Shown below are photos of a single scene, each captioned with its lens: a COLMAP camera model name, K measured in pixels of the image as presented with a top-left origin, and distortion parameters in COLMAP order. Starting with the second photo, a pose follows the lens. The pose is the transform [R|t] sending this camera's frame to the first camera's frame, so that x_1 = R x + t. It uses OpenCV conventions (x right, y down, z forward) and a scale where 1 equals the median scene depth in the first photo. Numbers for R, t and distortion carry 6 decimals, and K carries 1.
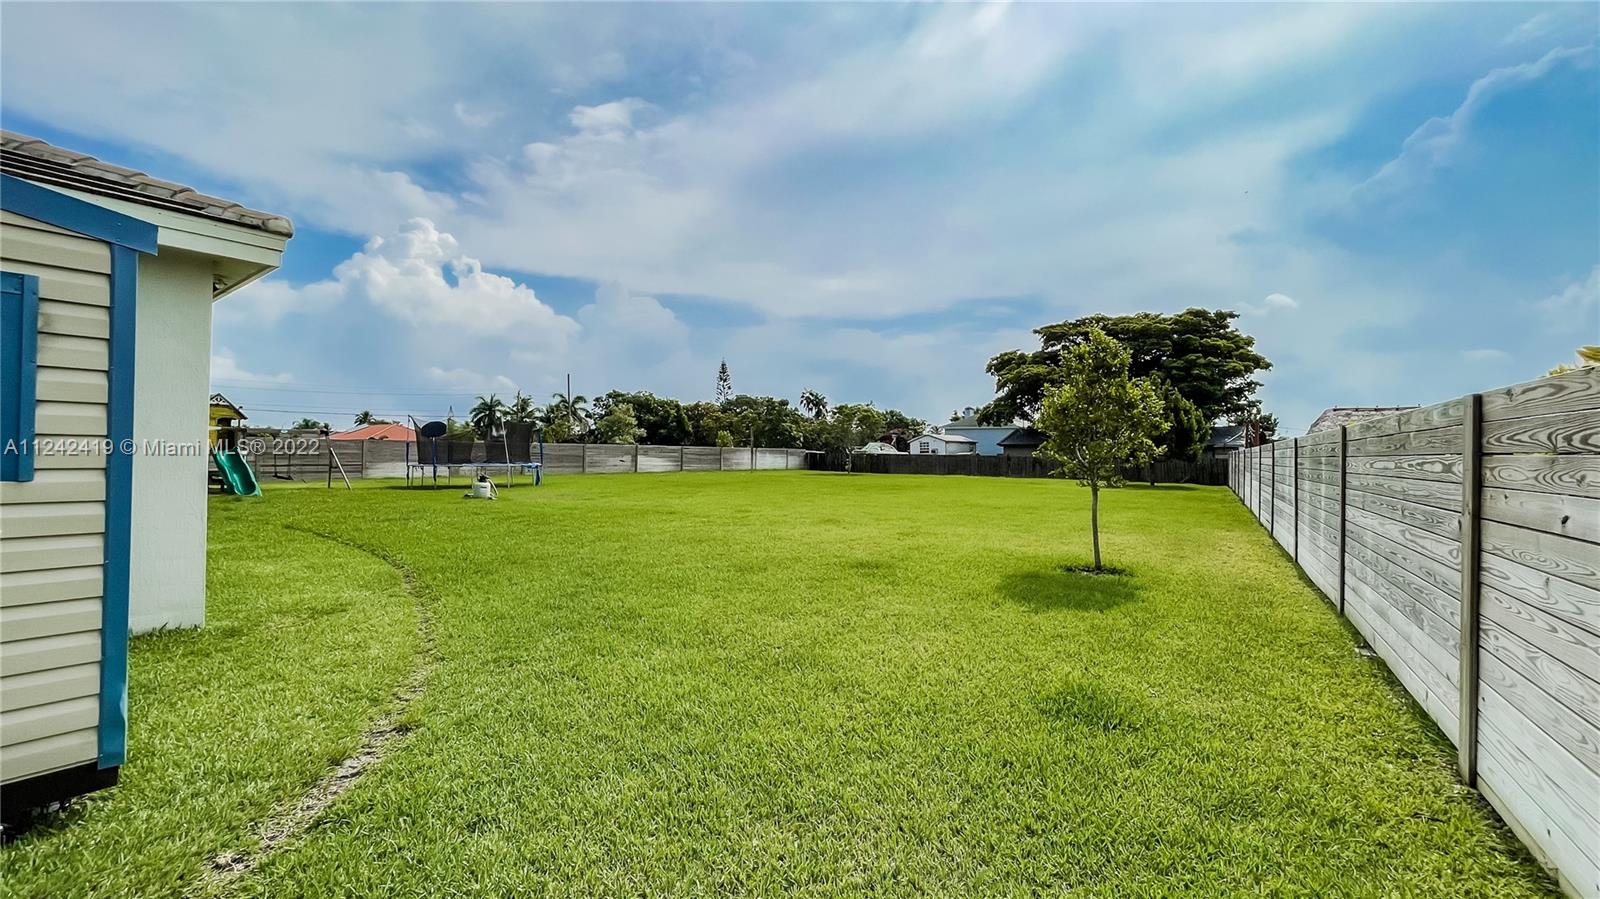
lens RADIAL K [[648.3, 0, 800.4], [0, 648.3, 456.9], [0, 0, 1]] dist [0.000500, -0.000124]
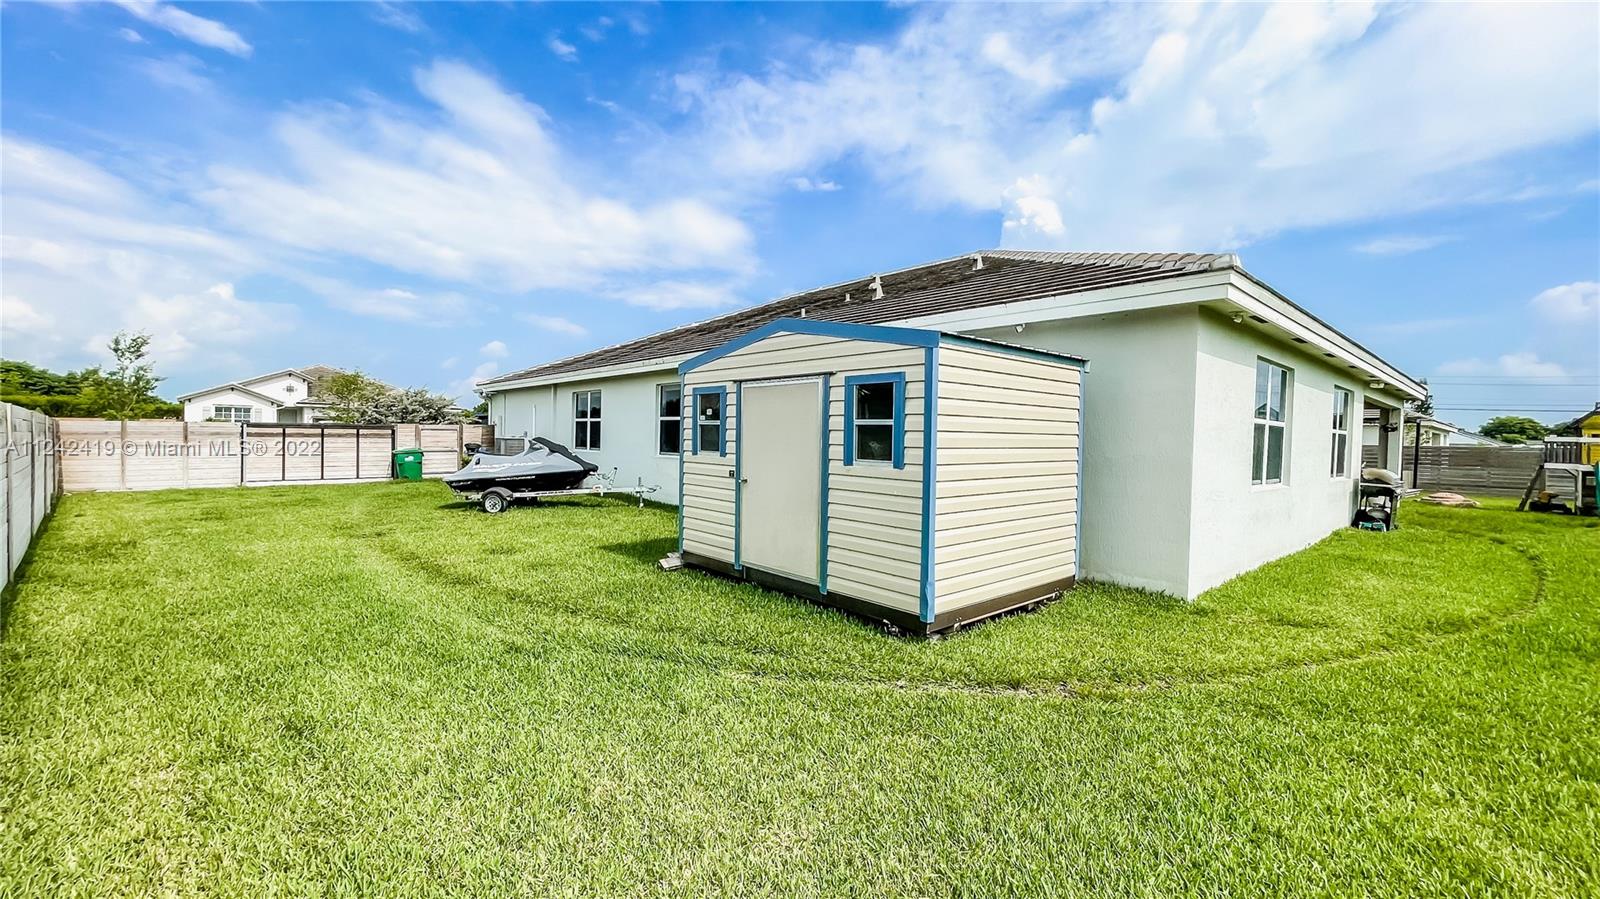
lens RADIAL K [[648.3, 0, 804.9], [0, 648.3, 450.5], [0, 0, 1]] dist [0.000500, -0.000124]
pose [[-0.243653, 0.014030, -0.969761, 0.890597], [-0.004418, 0.999869, 0.015576, -0.052306], [0.969852, 0.008079, -0.243559, 1.142051]]
